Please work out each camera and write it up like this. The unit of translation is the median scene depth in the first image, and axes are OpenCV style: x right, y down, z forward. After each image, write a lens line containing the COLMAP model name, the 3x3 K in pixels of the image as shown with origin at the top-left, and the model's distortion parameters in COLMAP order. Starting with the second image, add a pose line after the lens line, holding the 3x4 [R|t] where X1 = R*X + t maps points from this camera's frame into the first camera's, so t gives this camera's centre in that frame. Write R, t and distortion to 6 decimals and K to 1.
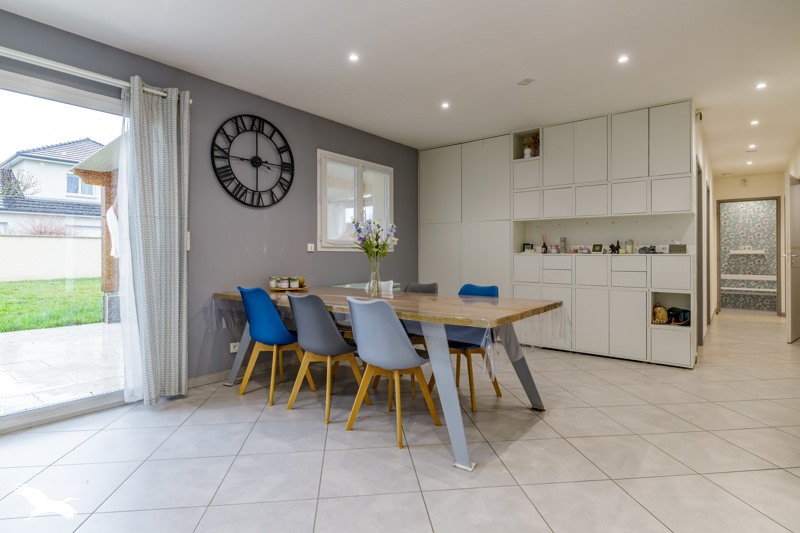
lens RADIAL K [[416.4, 0, 390.8], [0, 416.4, 253.1], [0, 0, 1]] dist [0.023862, 0.000323]
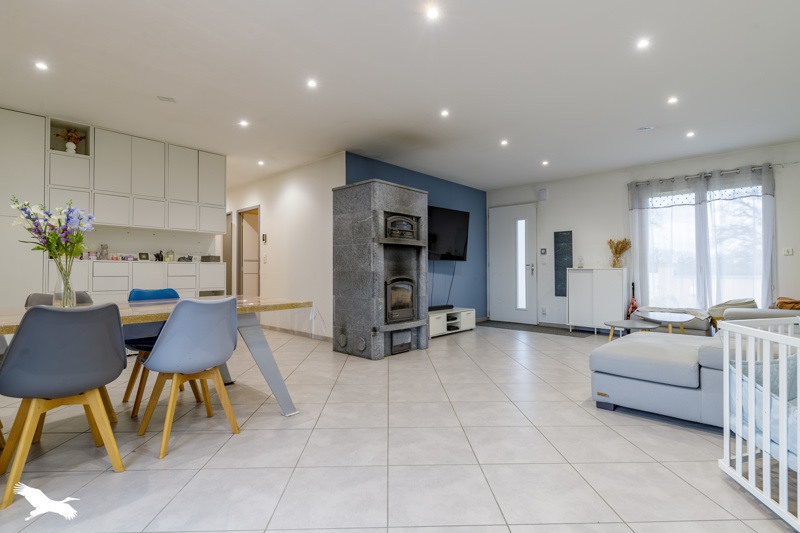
lens RADIAL K [[381.1, 0, 398.1], [0, 381.1, 266.4], [0, 0, 1]] dist [0.000895, 0.000029]
pose [[0.099988, 0.007152, 0.994963, -0.466348], [-0.007016, 0.999954, -0.006483, 0.017537], [-0.994964, -0.006332, 0.100034, 0.246289]]
